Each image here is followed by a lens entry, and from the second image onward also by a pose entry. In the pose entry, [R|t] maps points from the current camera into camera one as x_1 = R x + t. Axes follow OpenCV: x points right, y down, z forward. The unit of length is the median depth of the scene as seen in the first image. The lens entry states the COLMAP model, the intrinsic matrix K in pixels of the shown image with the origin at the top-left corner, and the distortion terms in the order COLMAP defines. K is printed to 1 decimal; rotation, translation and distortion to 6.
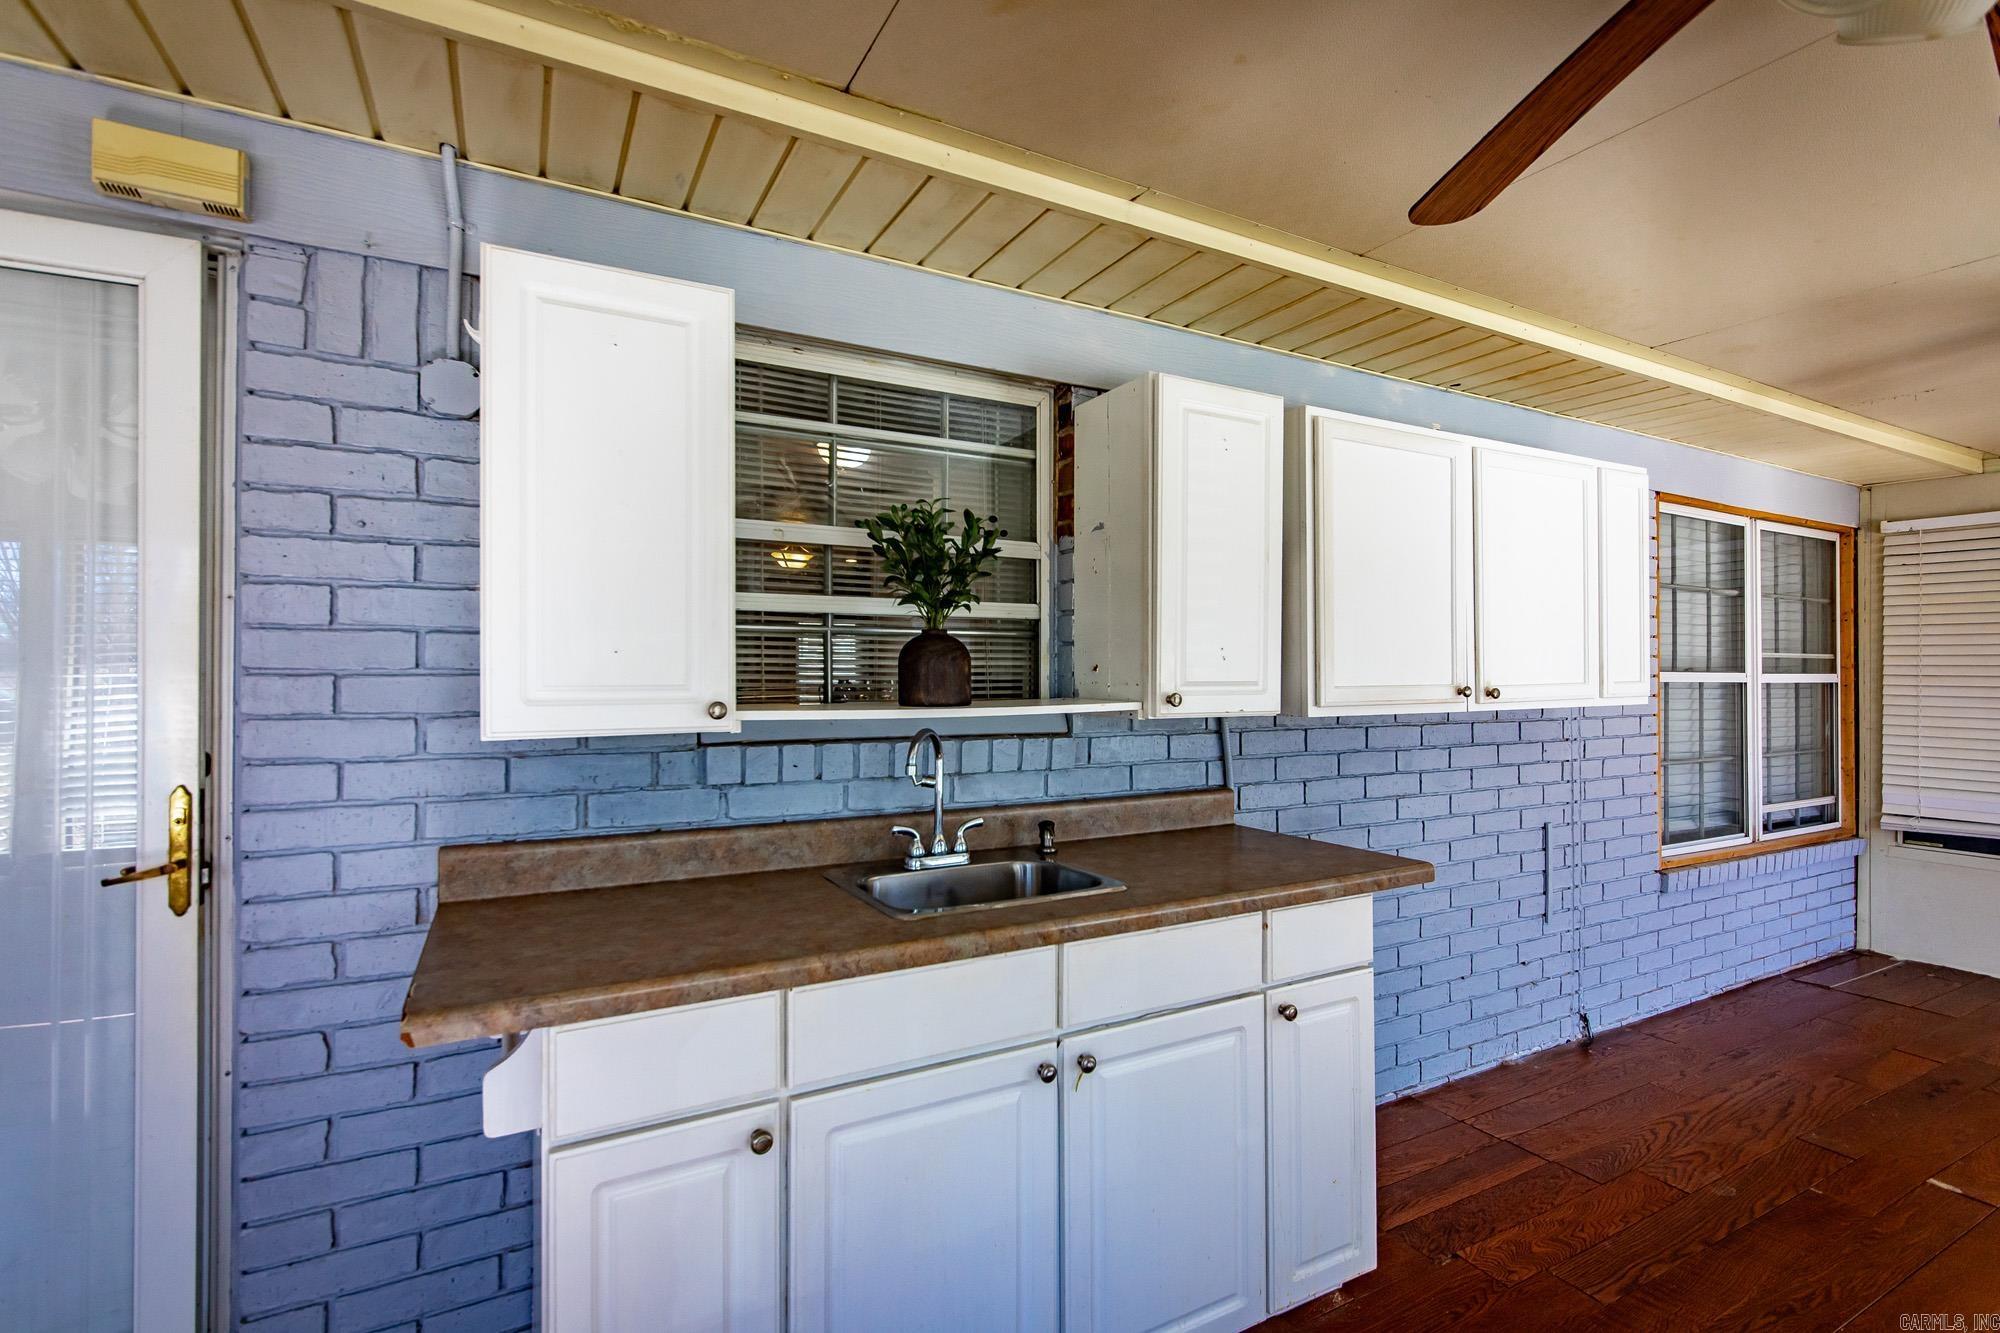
lens RADIAL K [[919.2, 0, 1004.4], [0, 919.2, 669.0], [0, 0, 1]] dist [-0.000988, -0.000090]
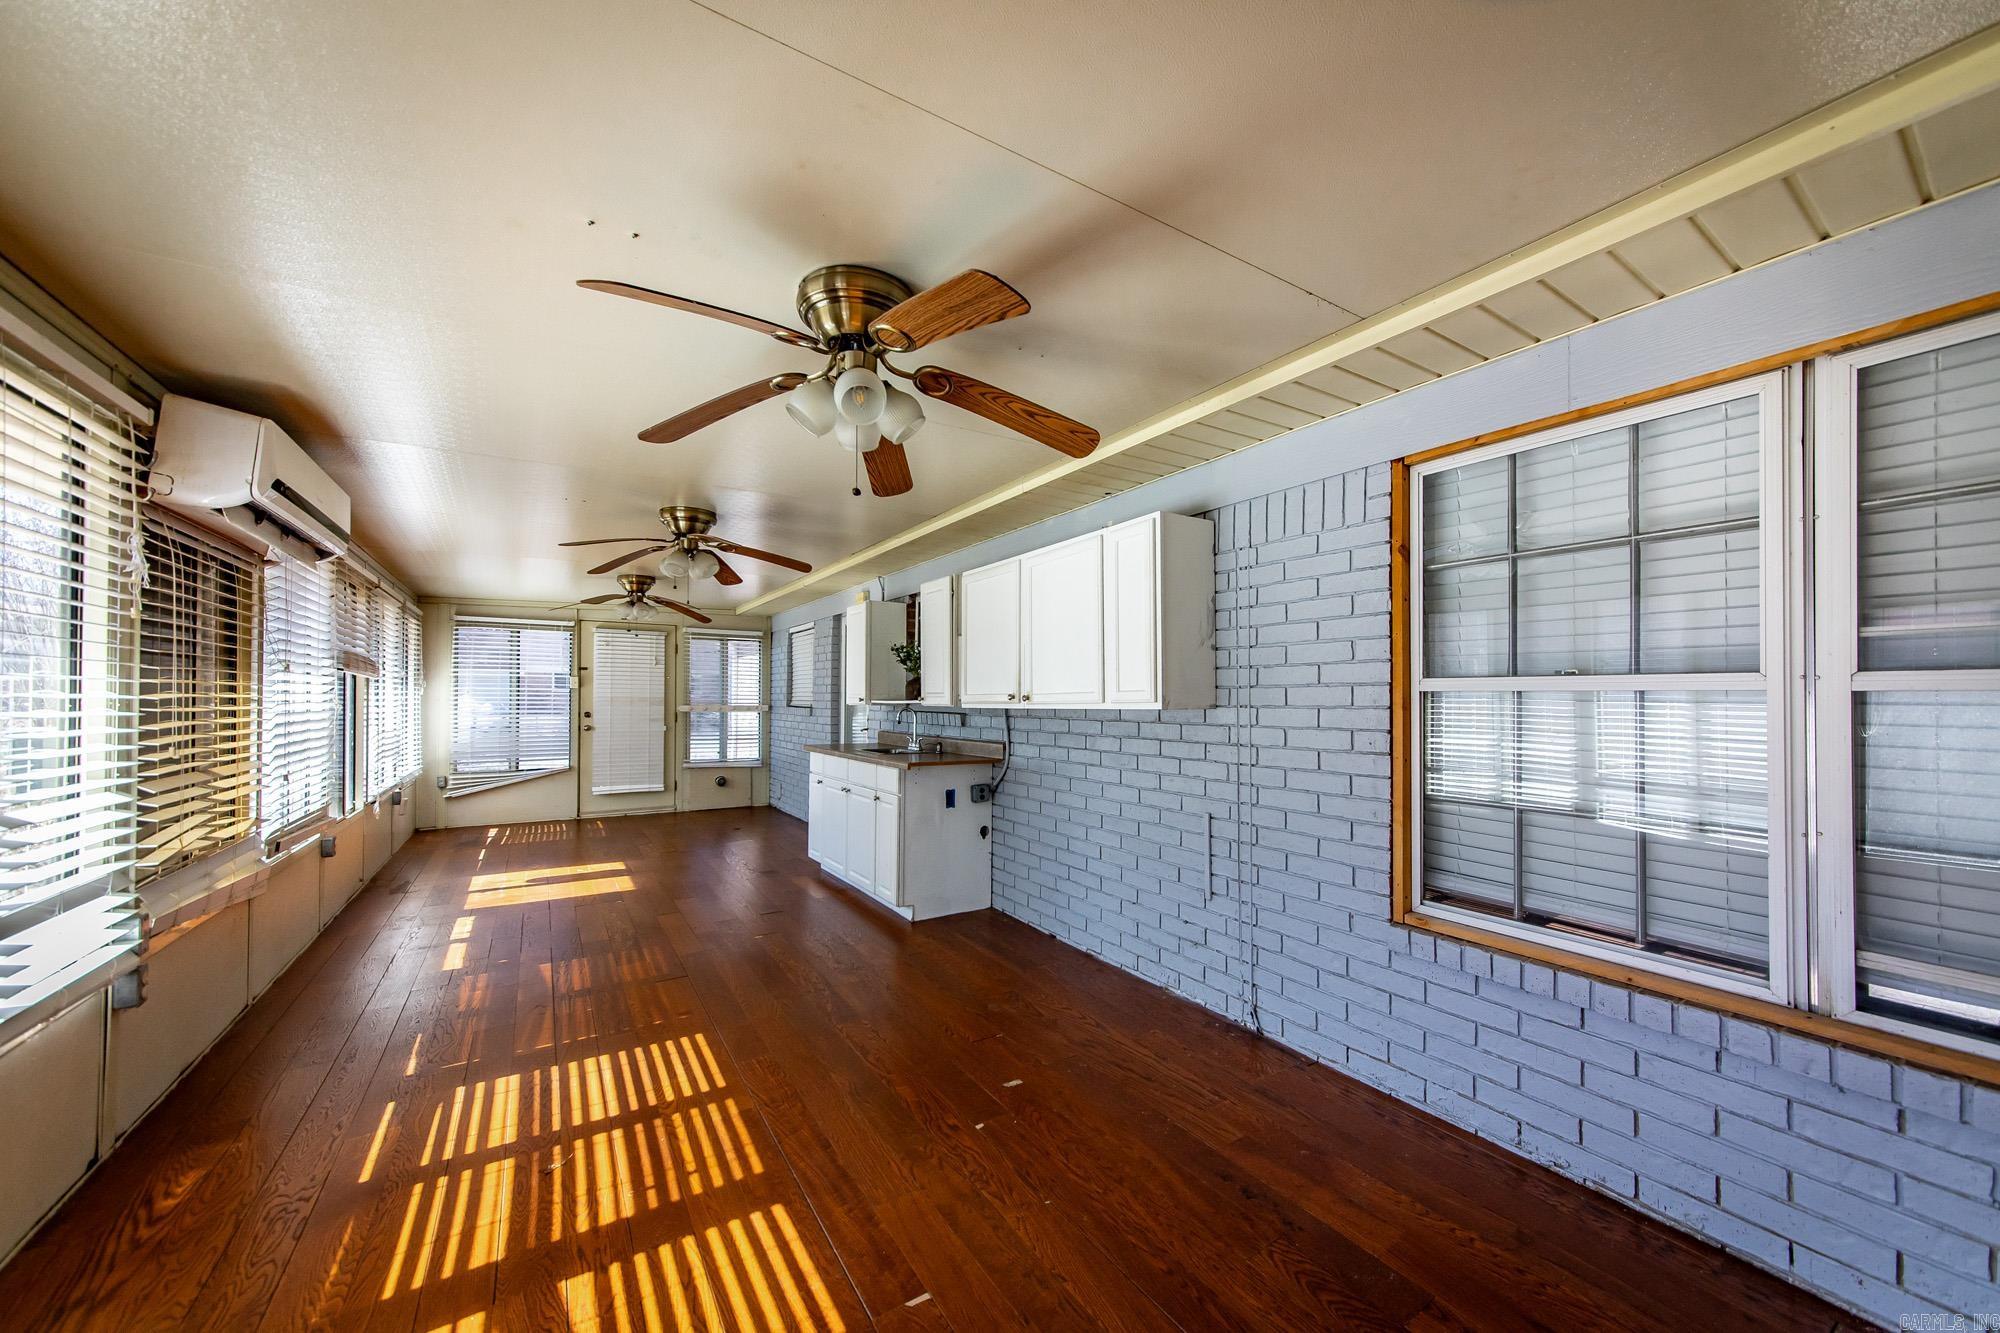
lens RADIAL K [[708.8, 0, 1000.1], [0, 708.8, 685.9], [0, 0, 1]] dist [0.001988, 0.001896]
pose [[0.072949, -0.019423, -0.997147, 1.806300], [0.005724, 0.999802, -0.019056, 0.027197], [0.997319, -0.004318, 0.073046, 0.828511]]
